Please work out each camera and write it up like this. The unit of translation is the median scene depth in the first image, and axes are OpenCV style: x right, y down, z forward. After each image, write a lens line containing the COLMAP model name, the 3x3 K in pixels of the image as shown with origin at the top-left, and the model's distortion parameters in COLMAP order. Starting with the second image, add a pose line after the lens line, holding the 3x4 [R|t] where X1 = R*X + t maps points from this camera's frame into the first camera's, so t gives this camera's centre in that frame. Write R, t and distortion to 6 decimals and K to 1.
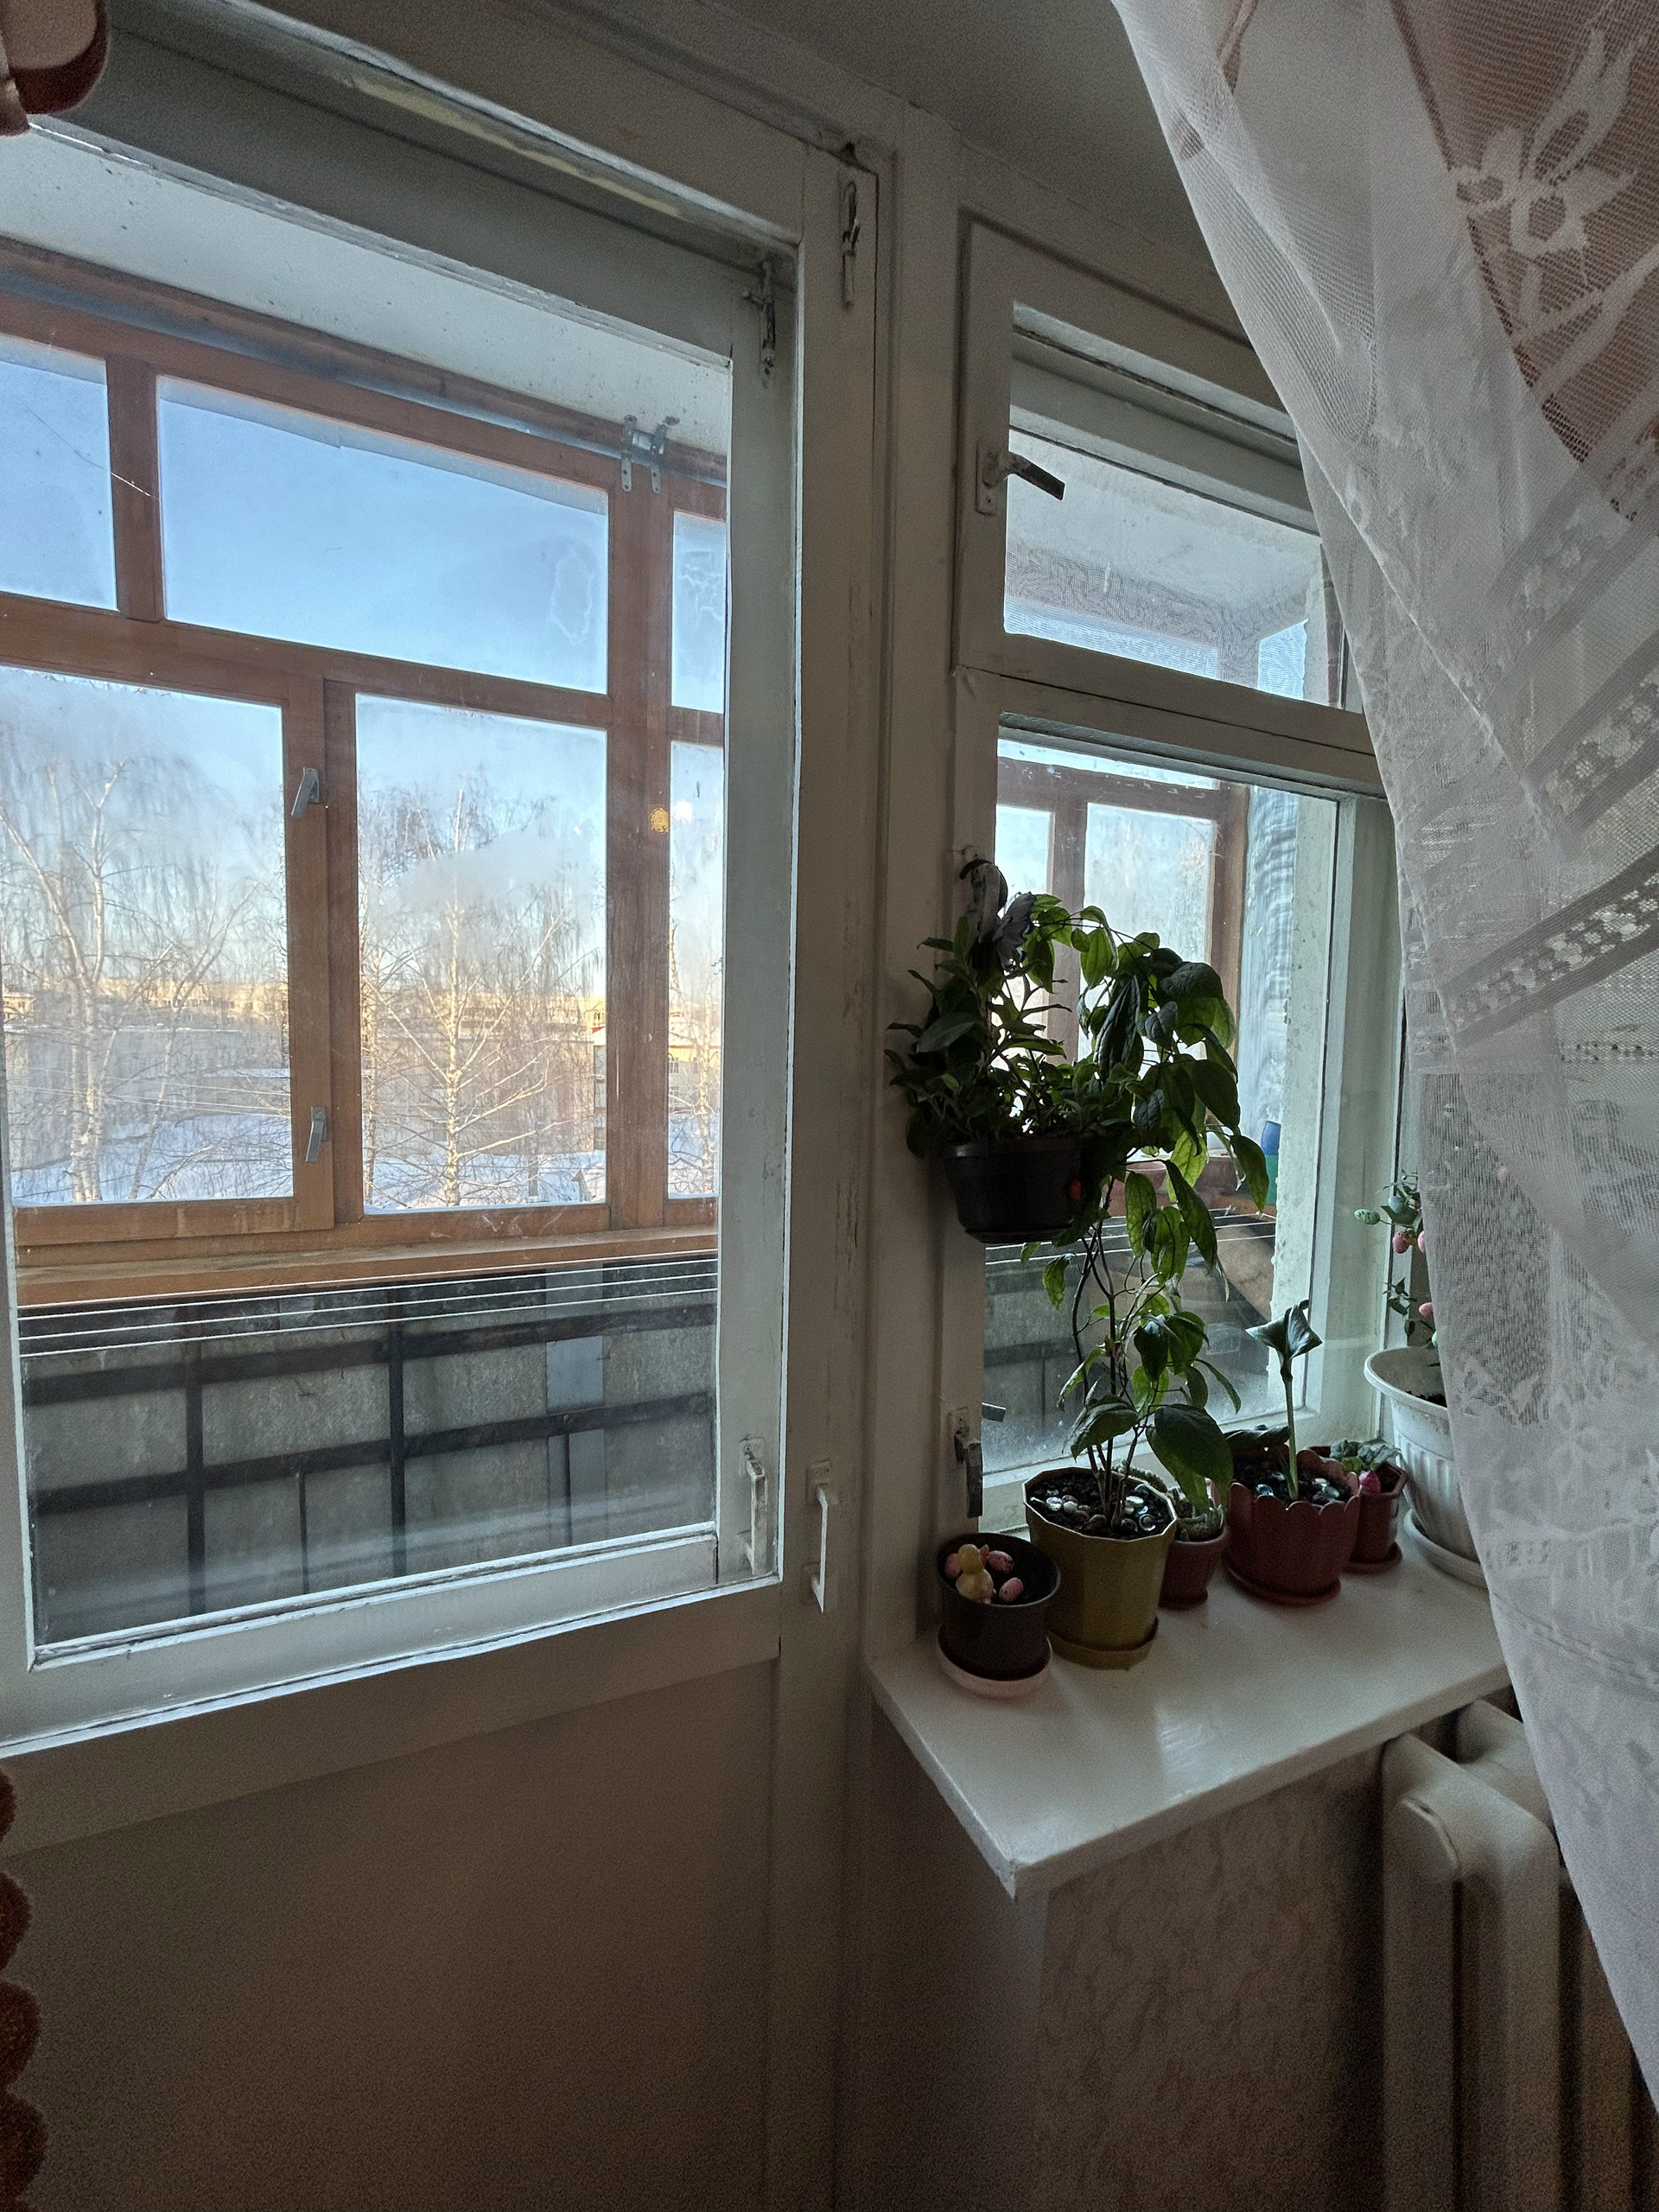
lens RADIAL K [[894.4, 0, 829.5], [0, 894.4, 1104.0], [0, 0, 1]] dist [0.007780, 0.000593]
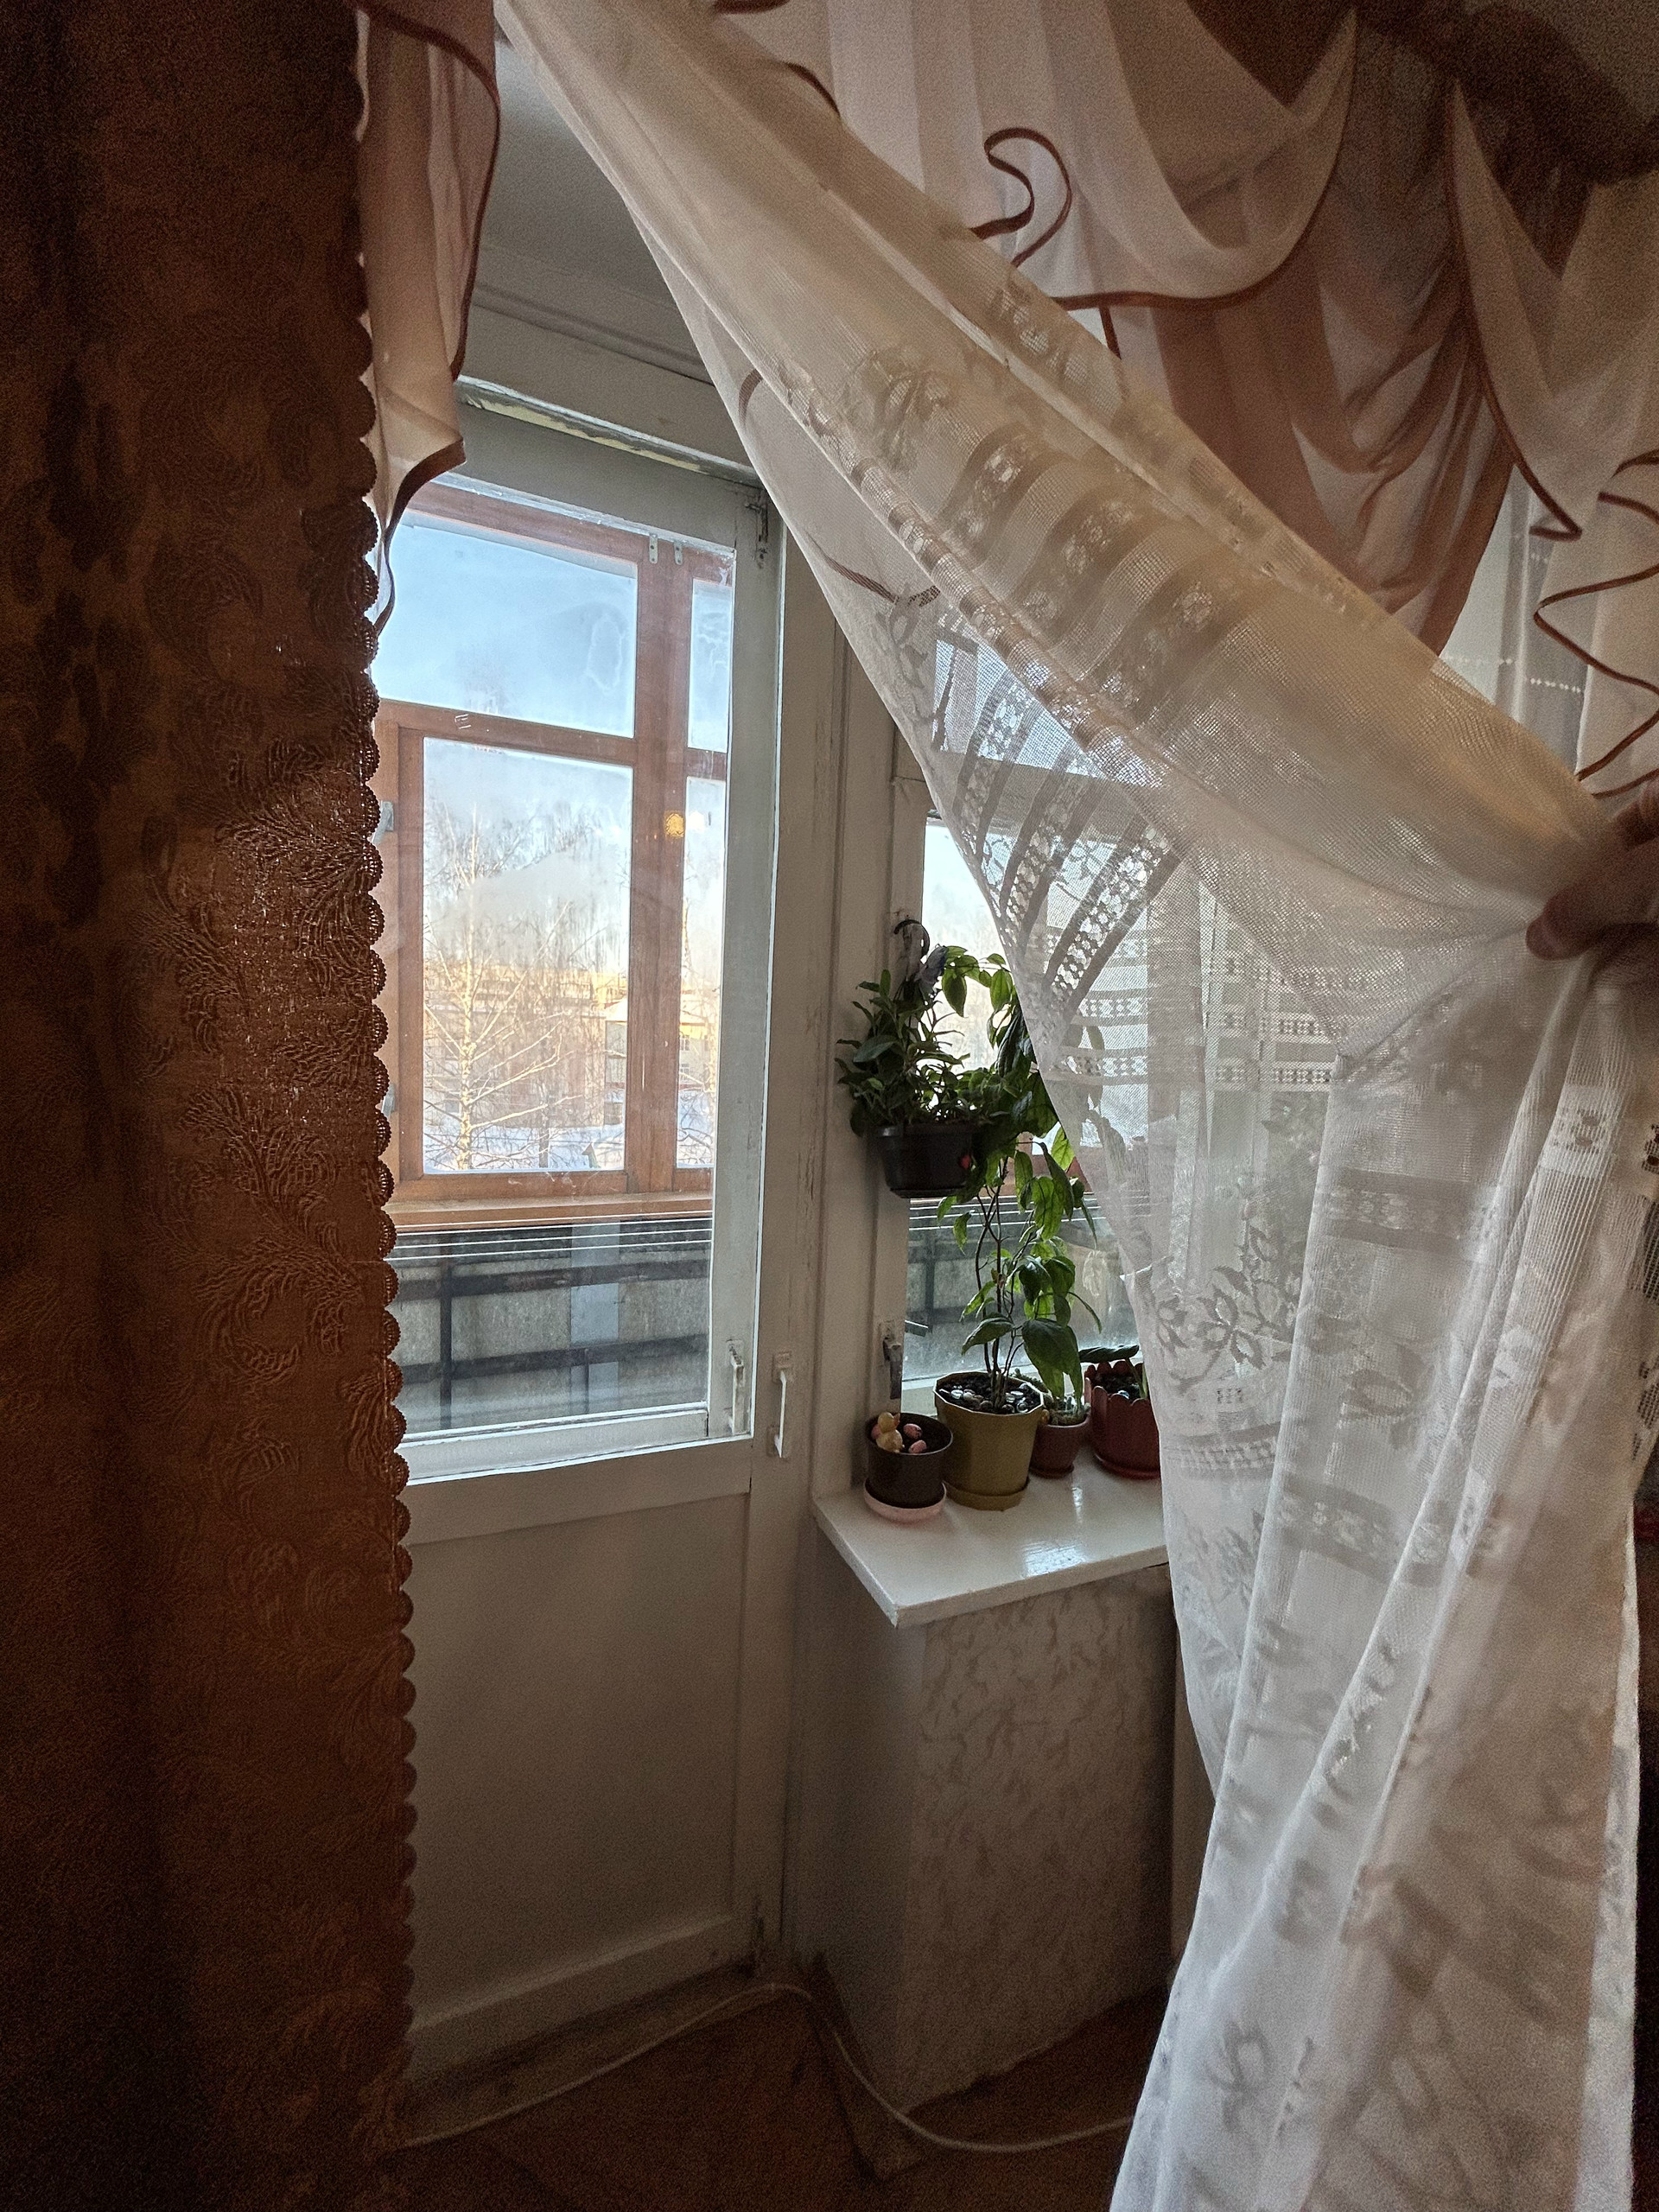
lens RADIAL K [[894.4, 0, 829.7], [0, 894.4, 1108.3], [0, 0, 1]] dist [0.007780, 0.000593]
pose [[0.999641, 0.024770, -0.010202, 0.060852], [-0.024489, 0.999341, 0.026792, -0.016849], [0.010859, -0.026533, 0.999589, -0.338515]]
